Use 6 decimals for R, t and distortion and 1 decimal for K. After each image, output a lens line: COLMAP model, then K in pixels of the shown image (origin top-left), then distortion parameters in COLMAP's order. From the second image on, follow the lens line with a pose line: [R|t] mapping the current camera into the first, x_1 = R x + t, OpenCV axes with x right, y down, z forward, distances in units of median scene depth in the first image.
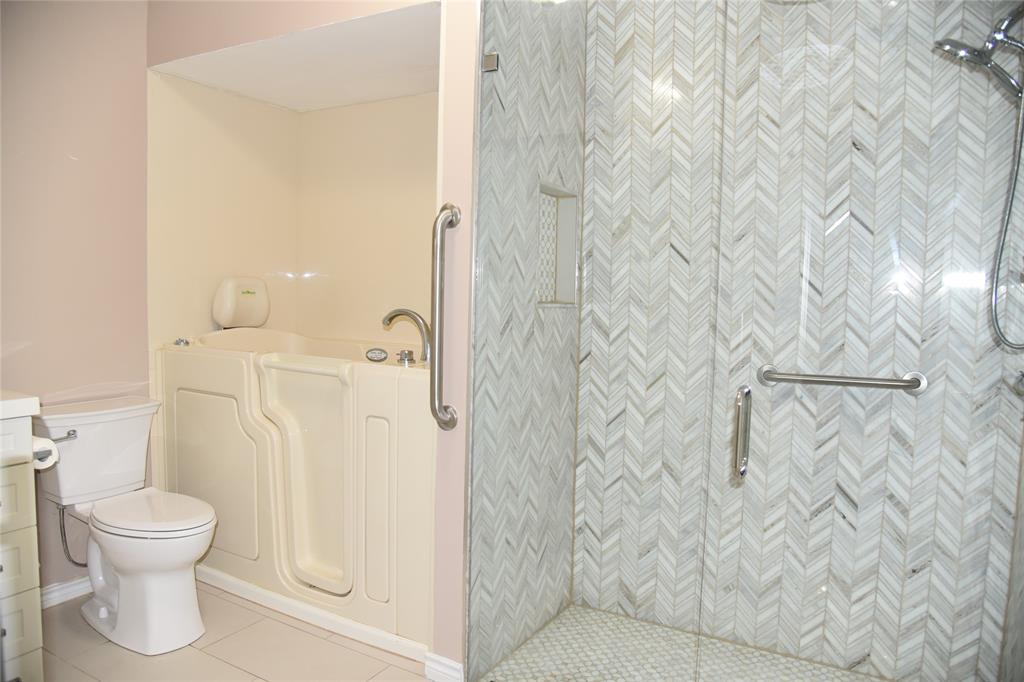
lens RADIAL K [[709.2, 0, 510.6], [0, 709.2, 340.7], [0, 0, 1]] dist [-0.104566, 0.053353]
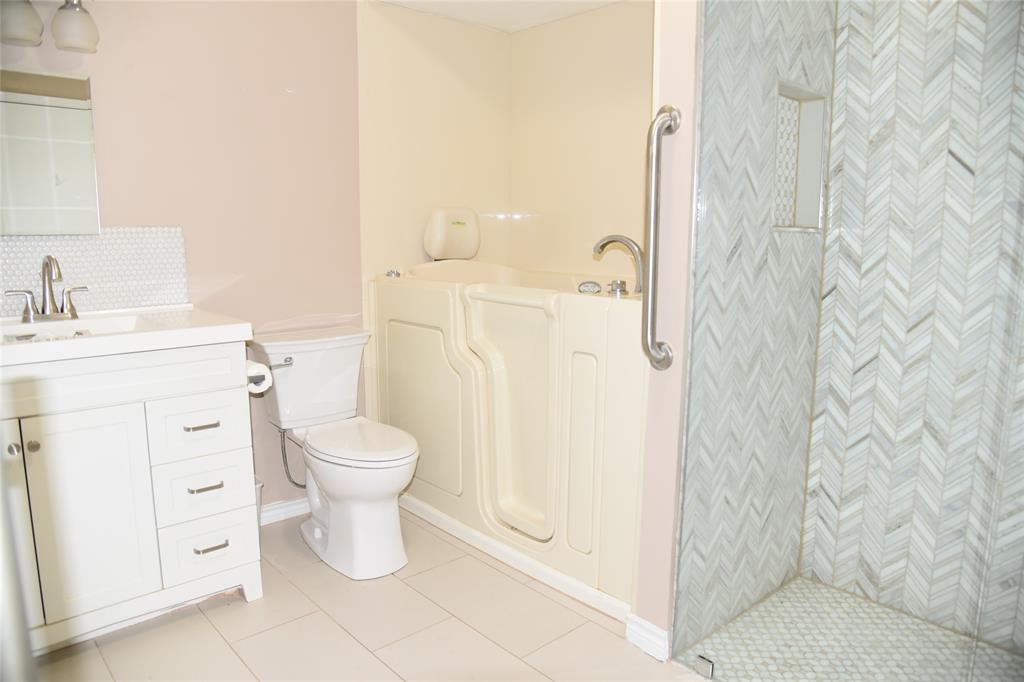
lens RADIAL K [[709.2, 0, 509.8], [0, 709.2, 344.4], [0, 0, 1]] dist [-0.104566, 0.053353]
pose [[0.950539, 0.032682, -0.308881, 0.001393], [-0.006369, 0.996291, 0.085816, 0.018220], [0.310540, -0.079604, 0.947221, 0.101304]]
